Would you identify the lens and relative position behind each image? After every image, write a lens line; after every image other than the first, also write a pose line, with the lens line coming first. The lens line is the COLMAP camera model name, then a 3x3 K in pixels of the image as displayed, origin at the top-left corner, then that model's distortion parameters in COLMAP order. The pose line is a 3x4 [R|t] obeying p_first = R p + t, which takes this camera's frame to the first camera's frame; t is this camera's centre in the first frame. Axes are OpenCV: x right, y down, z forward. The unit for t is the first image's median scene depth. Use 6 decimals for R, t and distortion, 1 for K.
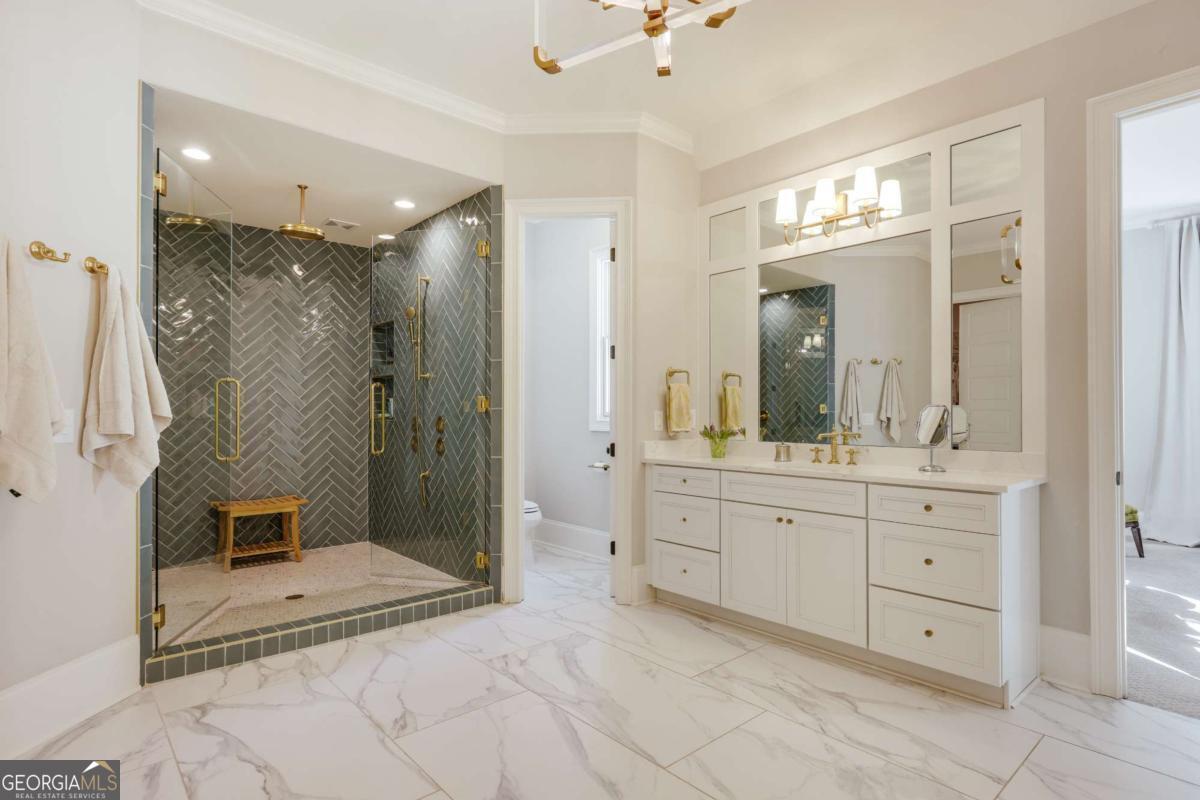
lens RADIAL K [[639.6, 0, 602.2], [0, 639.6, 391.8], [0, 0, 1]] dist [-0.000246, 0.000252]
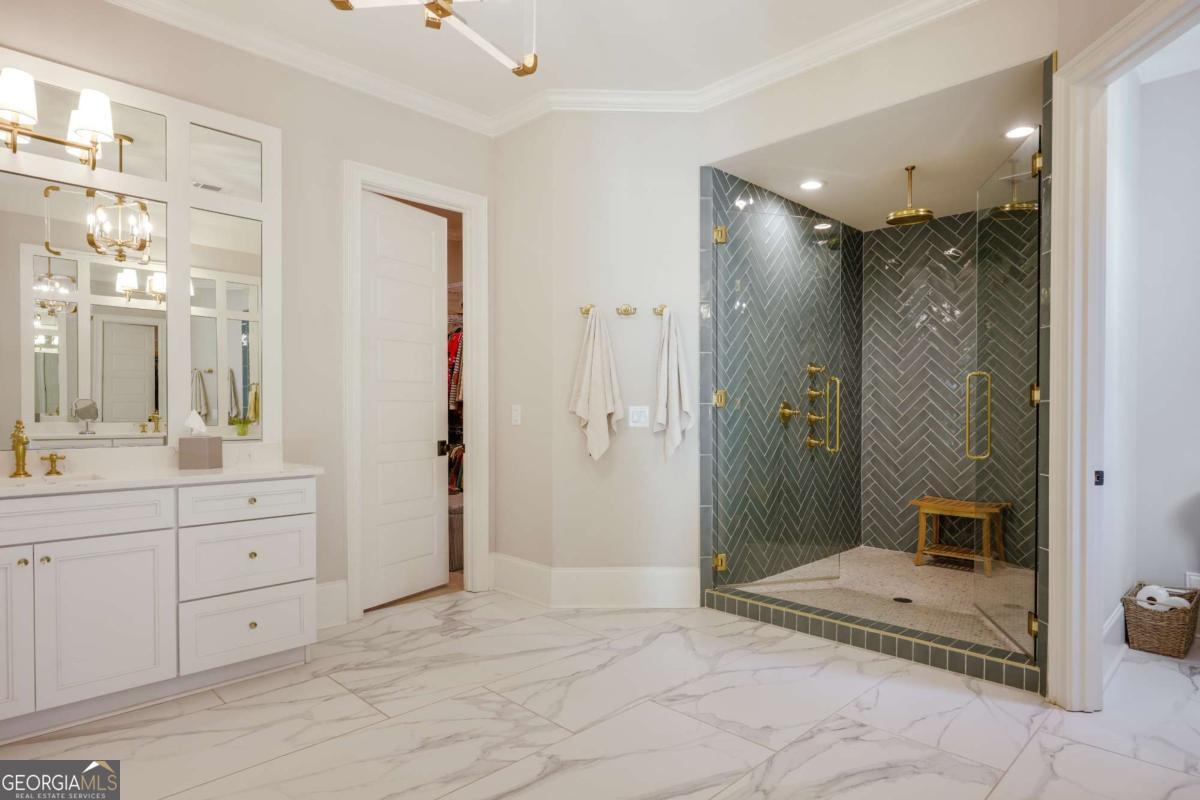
lens RADIAL K [[639.6, 0, 602.2], [0, 639.6, 391.8], [0, 0, 1]] dist [-0.000246, 0.000252]
pose [[0.057193, -0.031324, -0.997872, 0.593220], [0.033329, 0.999010, -0.029449, 0.027493], [0.997807, -0.031574, 0.058181, 0.646844]]
